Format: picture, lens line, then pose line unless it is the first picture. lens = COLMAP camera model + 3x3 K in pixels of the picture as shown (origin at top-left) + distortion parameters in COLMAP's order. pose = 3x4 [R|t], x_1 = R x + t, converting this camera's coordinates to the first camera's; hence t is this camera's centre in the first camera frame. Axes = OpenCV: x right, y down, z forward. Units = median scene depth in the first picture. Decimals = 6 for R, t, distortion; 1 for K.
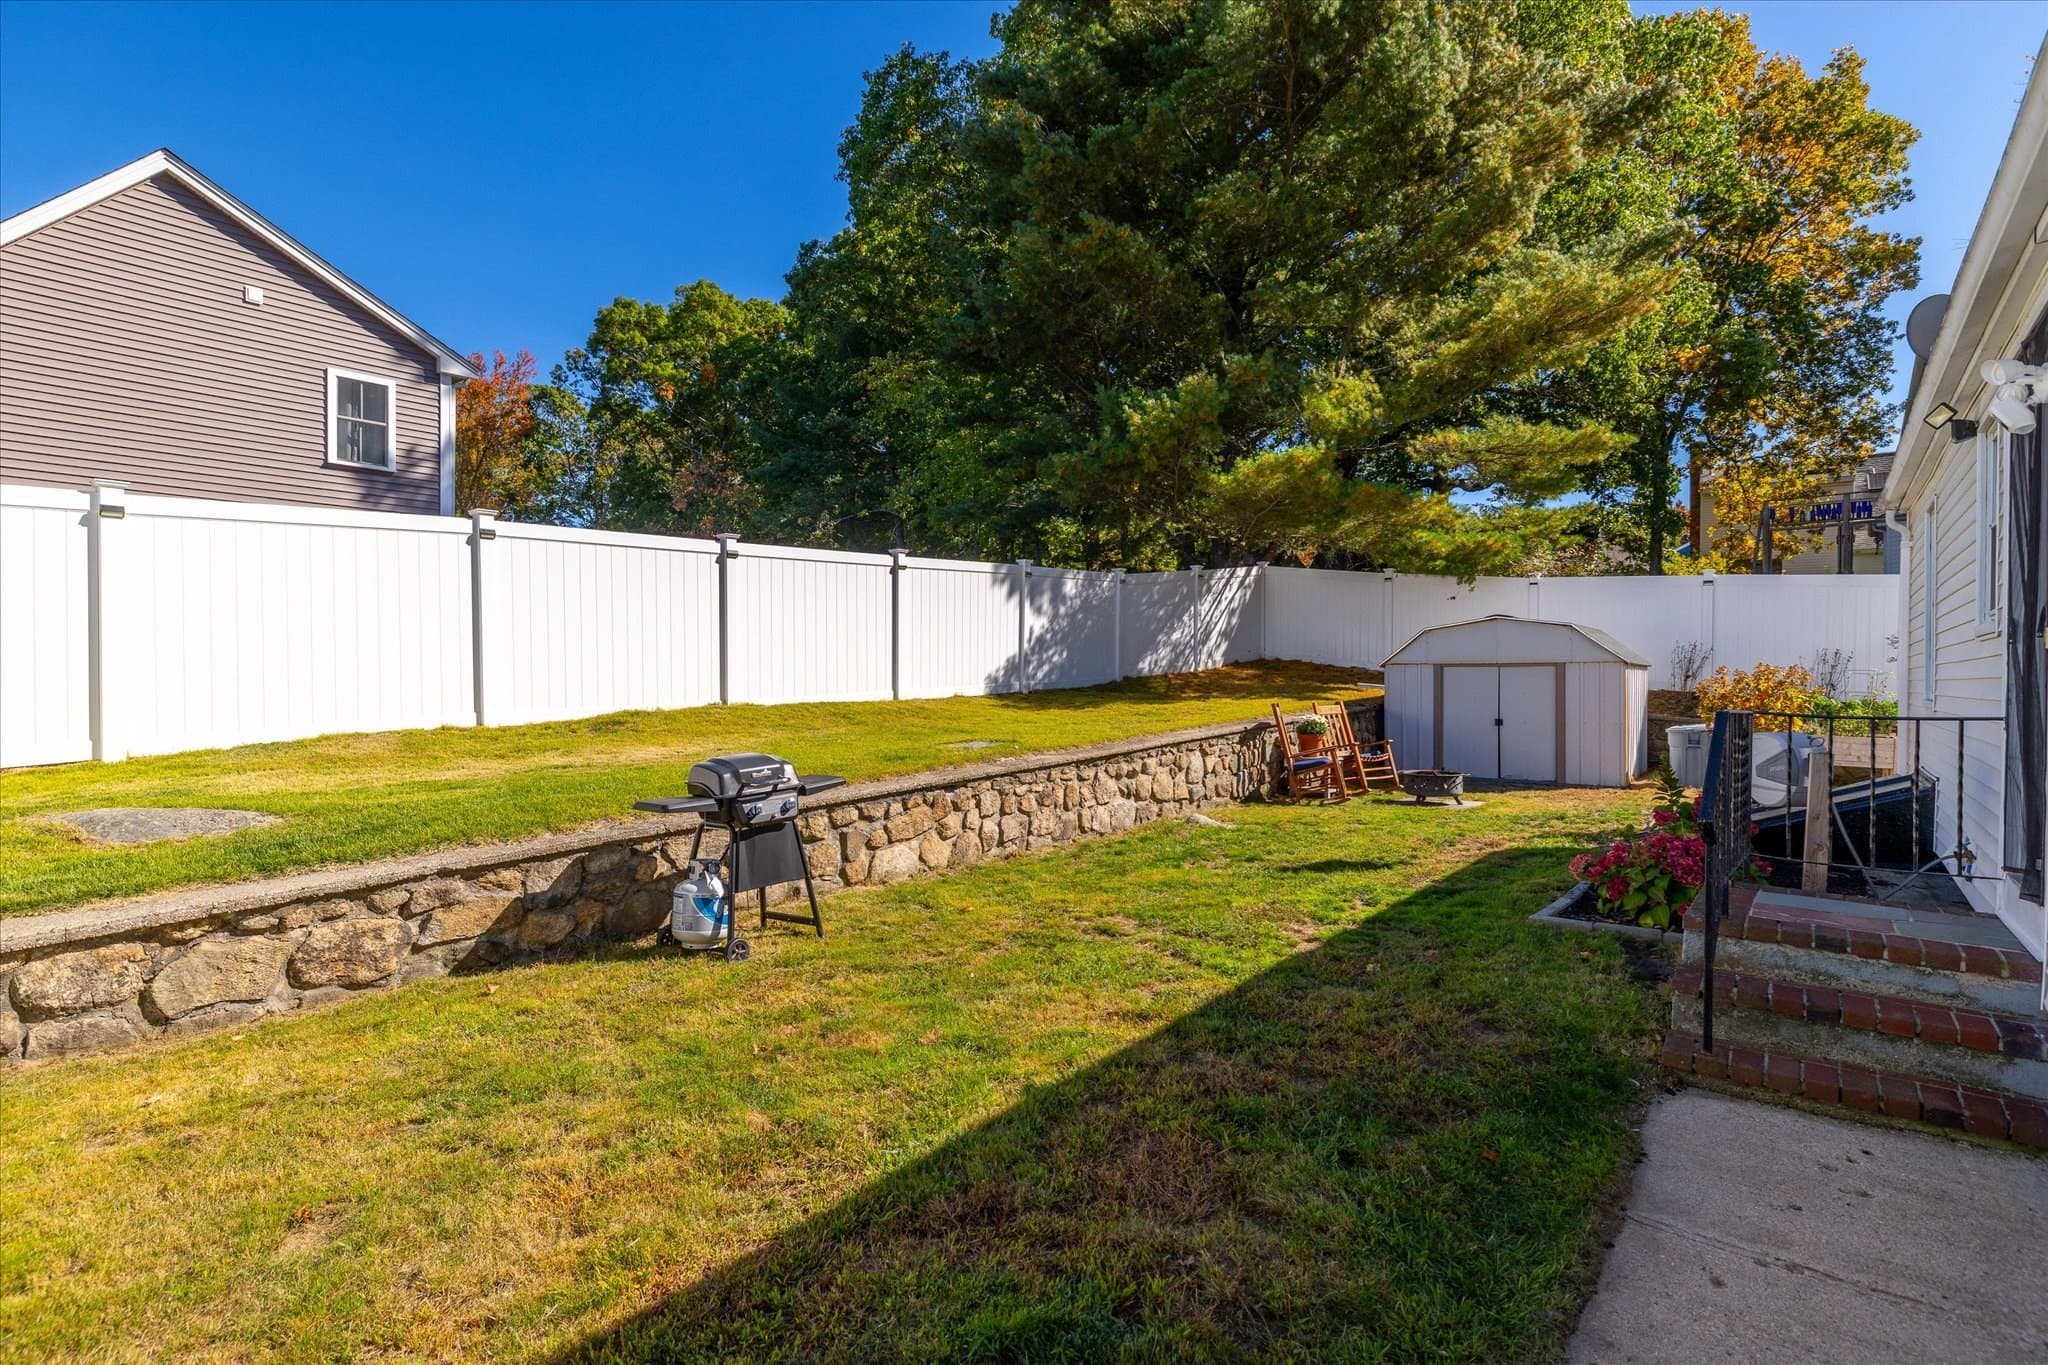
lens RADIAL K [[907.9, 0, 1012.1], [0, 907.9, 683.6], [0, 0, 1]] dist [0.003383, 0.001821]
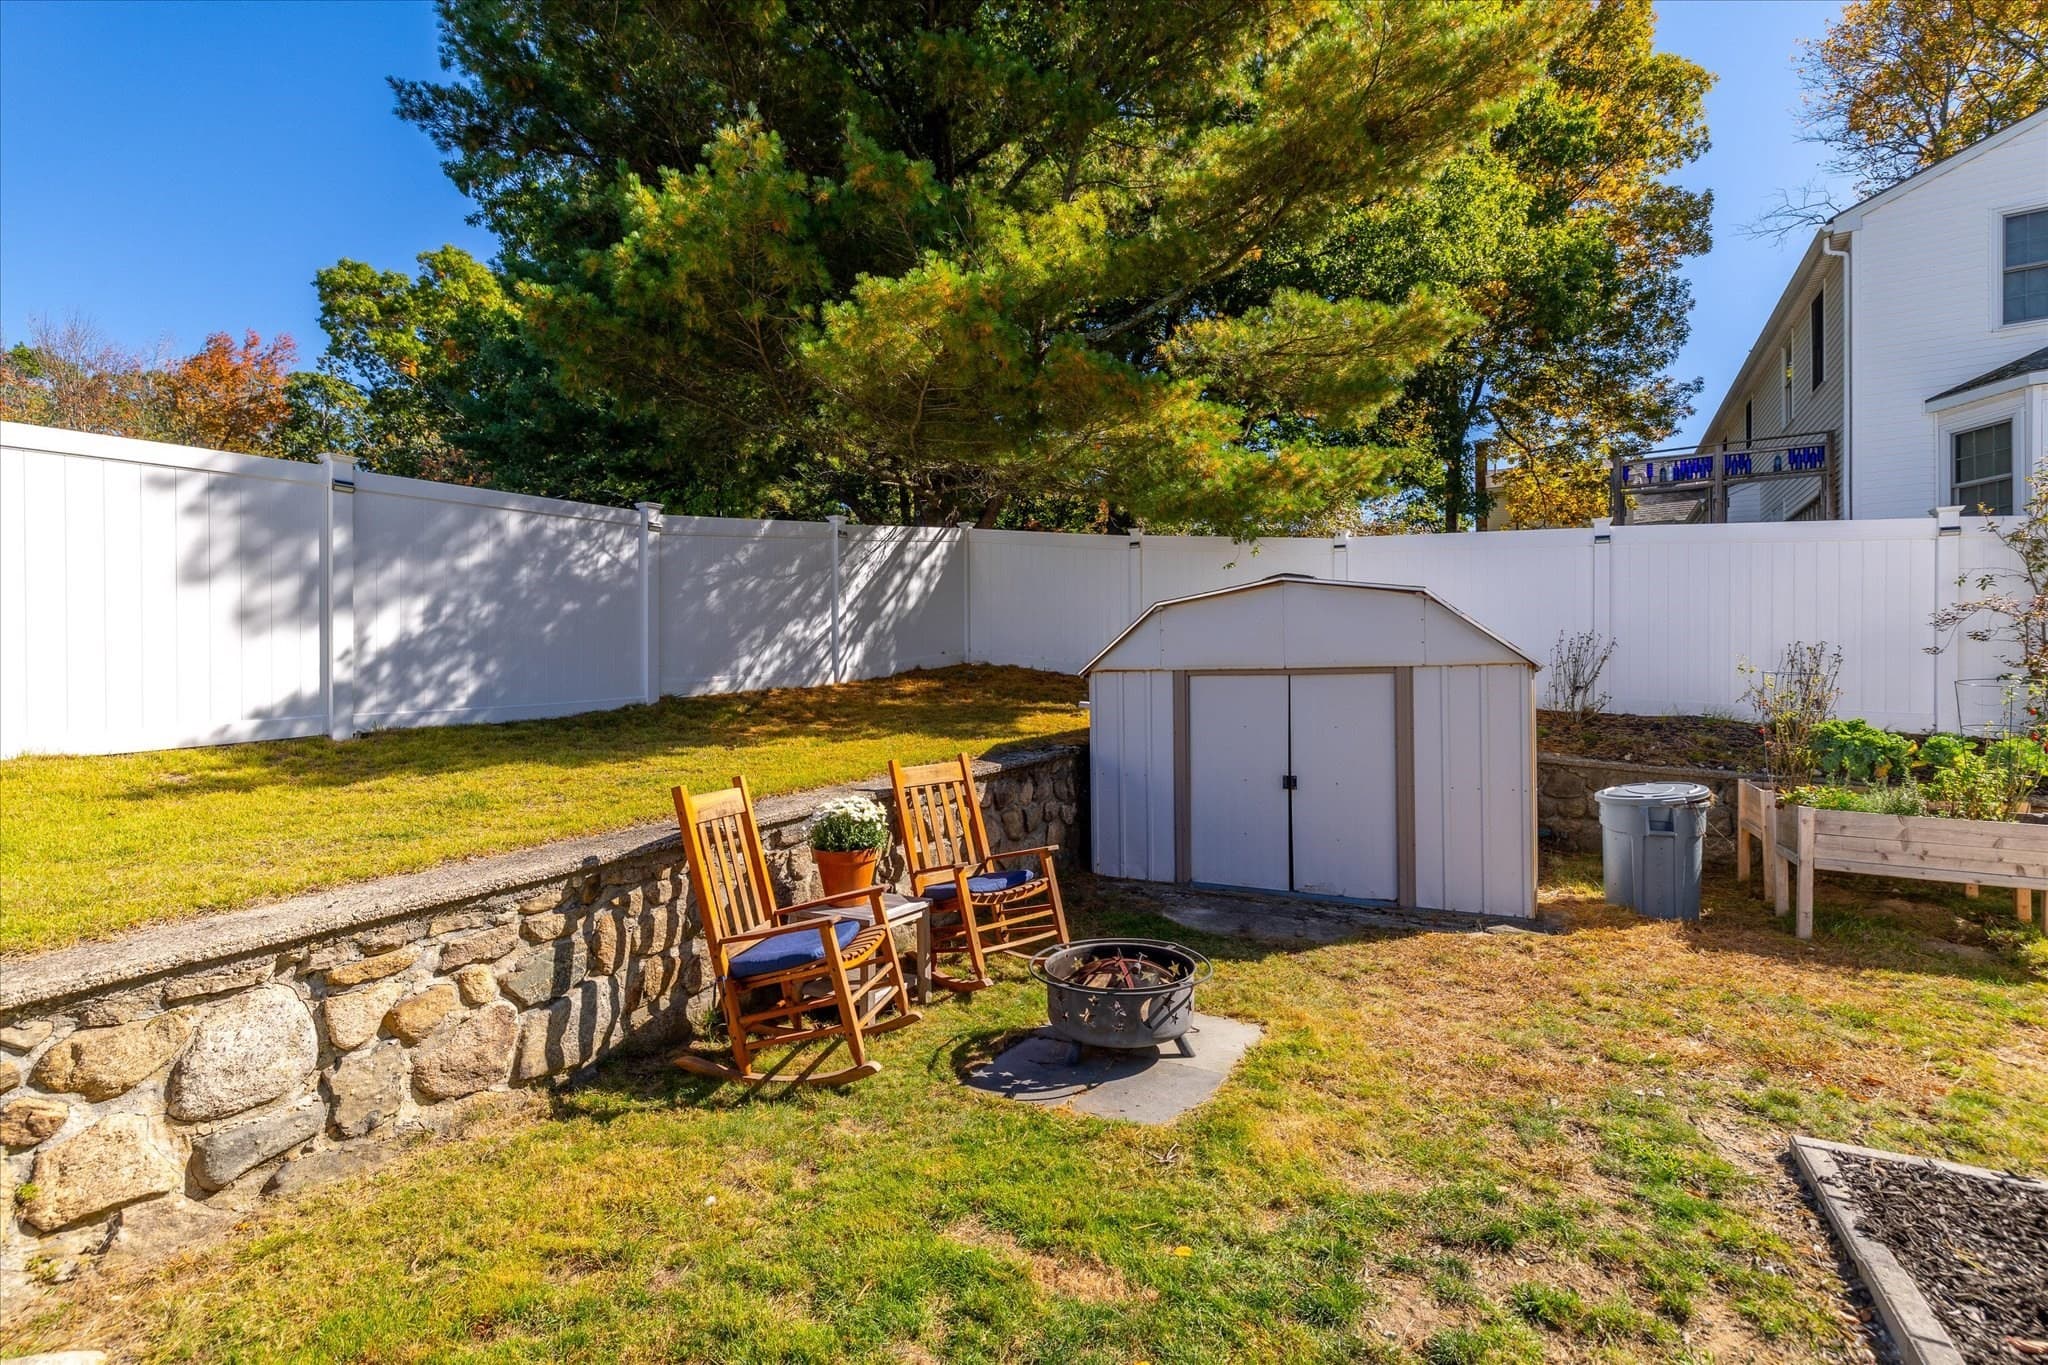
lens RADIAL K [[907.9, 0, 970.1], [0, 907.9, 679.4], [0, 0, 1]] dist [0.003383, 0.001821]
pose [[0.988189, -0.006847, 0.153084, 0.267428], [0.009166, 0.999854, -0.014447, -0.009480], [-0.152963, 0.015679, 0.988108, 0.498532]]
